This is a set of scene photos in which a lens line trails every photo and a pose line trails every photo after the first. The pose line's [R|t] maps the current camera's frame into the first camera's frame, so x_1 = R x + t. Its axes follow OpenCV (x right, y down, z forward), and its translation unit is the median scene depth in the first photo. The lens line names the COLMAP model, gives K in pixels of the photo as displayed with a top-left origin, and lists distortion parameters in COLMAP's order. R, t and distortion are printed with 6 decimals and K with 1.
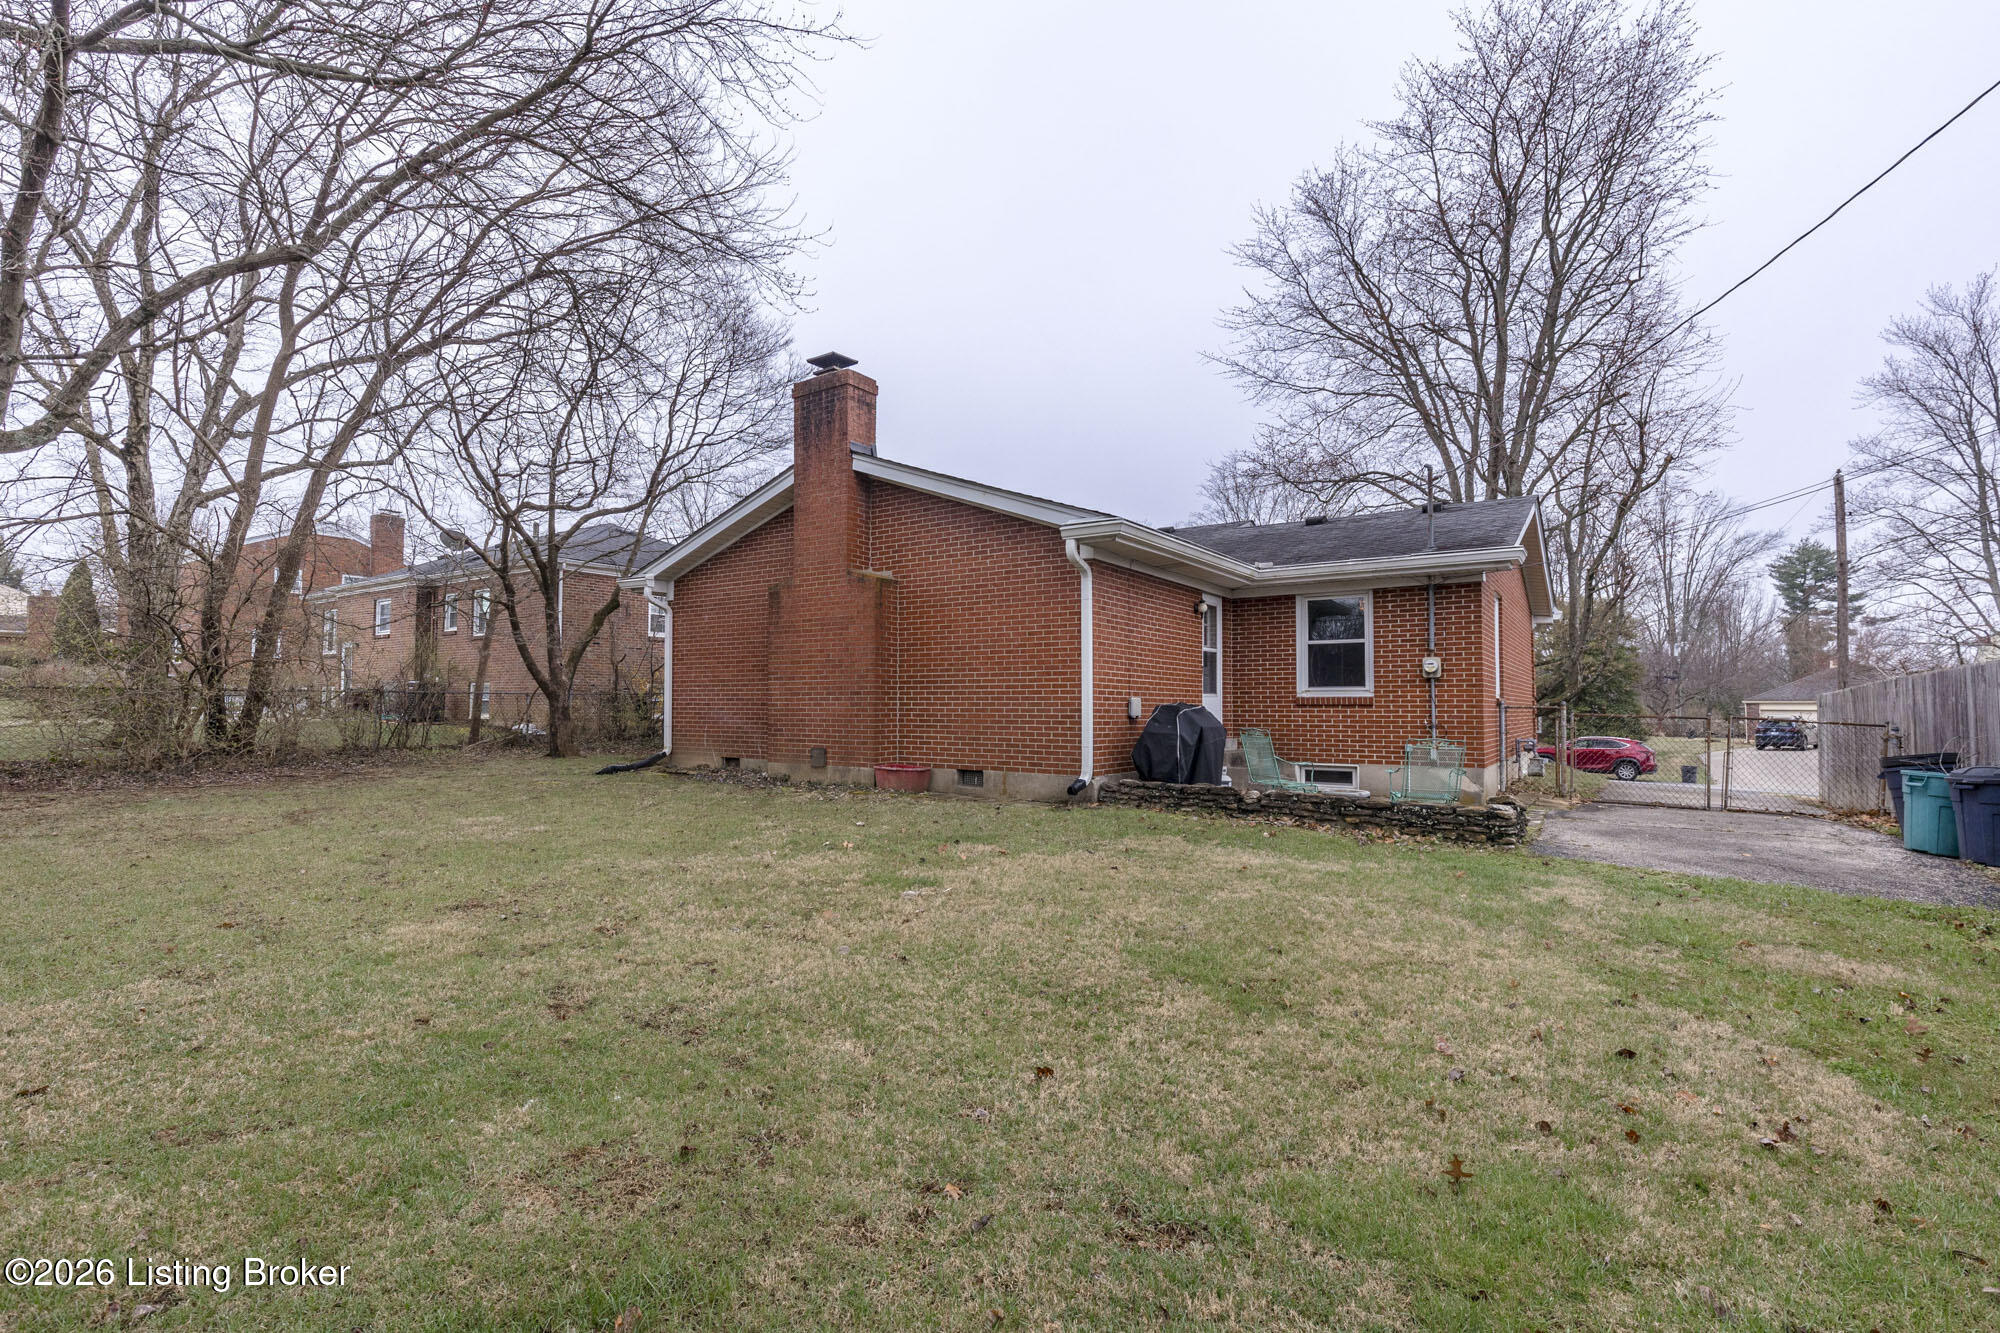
lens RADIAL K [[883.3, 0, 988.0], [0, 883.3, 674.7], [0, 0, 1]] dist [-0.001186, -0.000262]
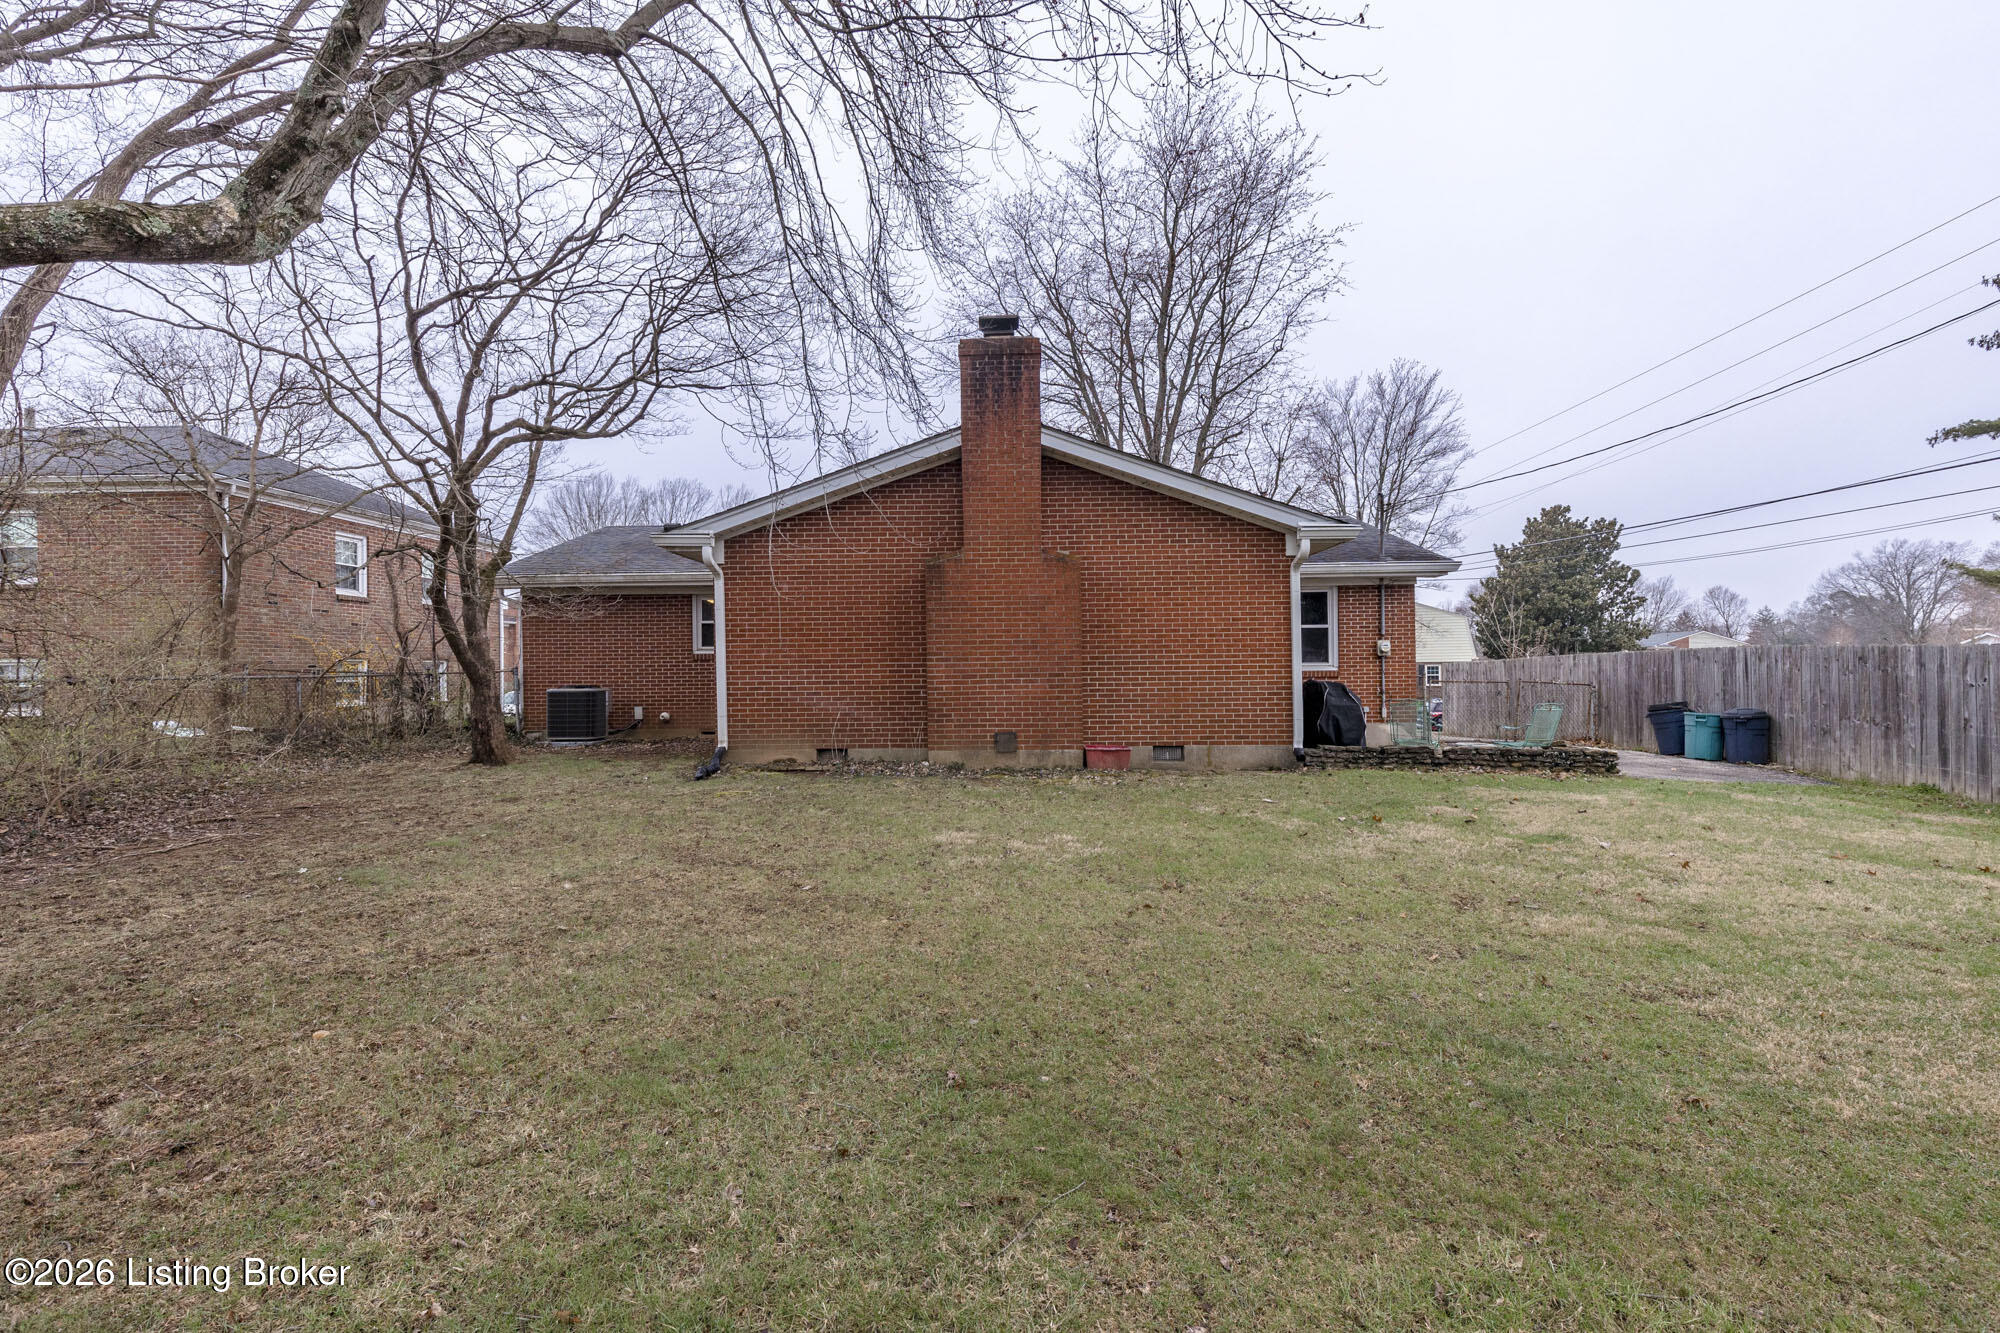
lens RADIAL K [[883.3, 0, 988.0], [0, 883.3, 674.7], [0, 0, 1]] dist [-0.001186, -0.000262]
pose [[0.845174, -0.016280, 0.534244, -0.712578], [-0.005621, 0.999210, 0.039340, -0.017069], [-0.534462, -0.036252, 0.844414, 0.201652]]
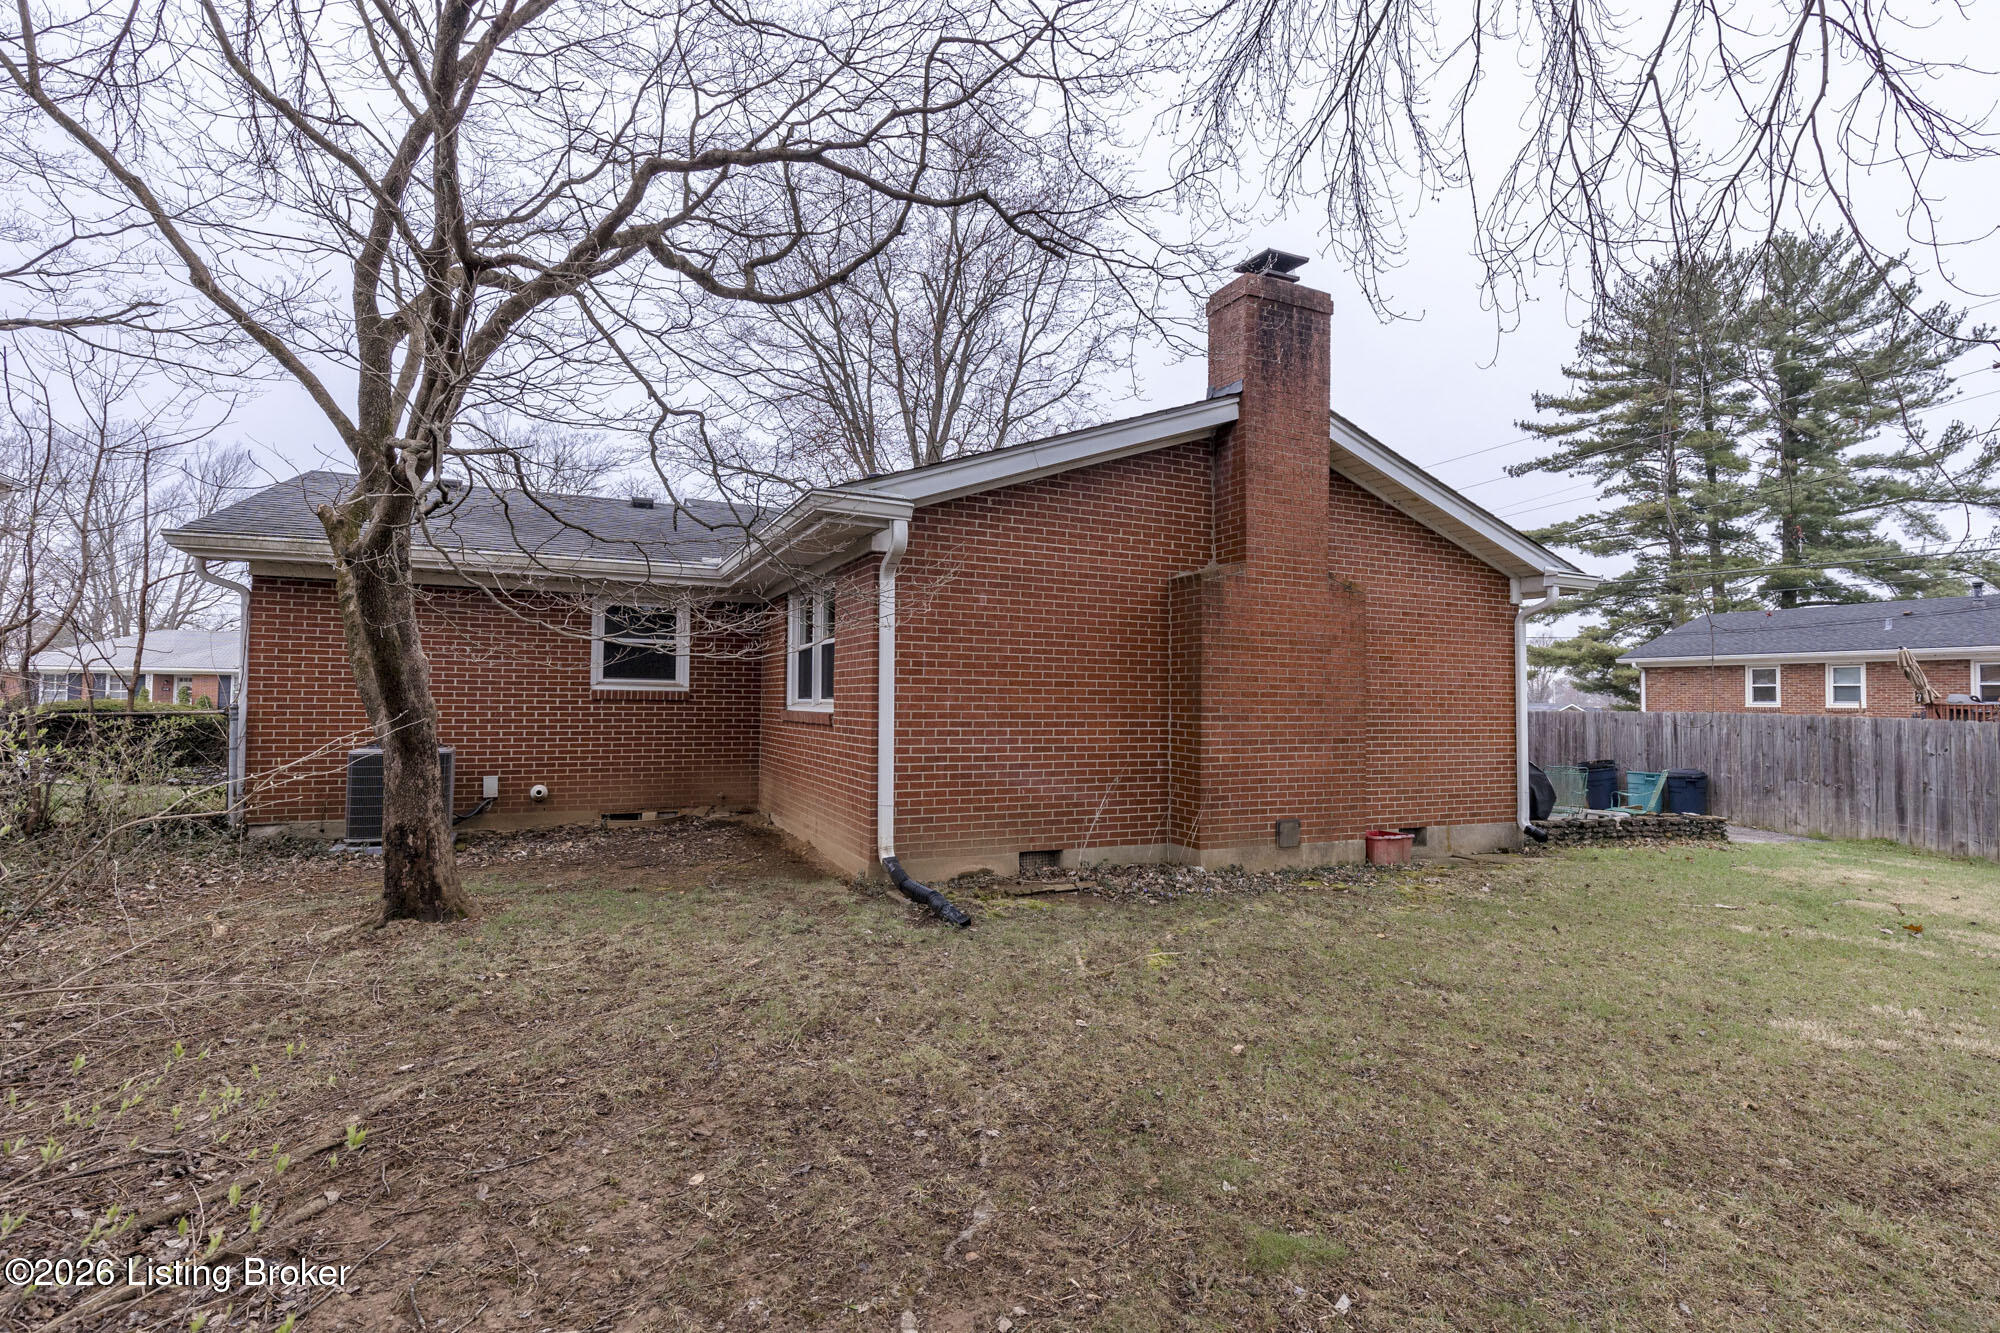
lens RADIAL K [[955.3, 0, 996.3], [0, 955.3, 683.3], [0, 0, 1]] dist [0.000547, 0.000078]
pose [[0.506155, 0.017741, 0.862260, -0.952060], [-0.044434, 0.998997, 0.005530, -0.018637], [-0.861297, -0.041113, 0.506436, 0.813816]]
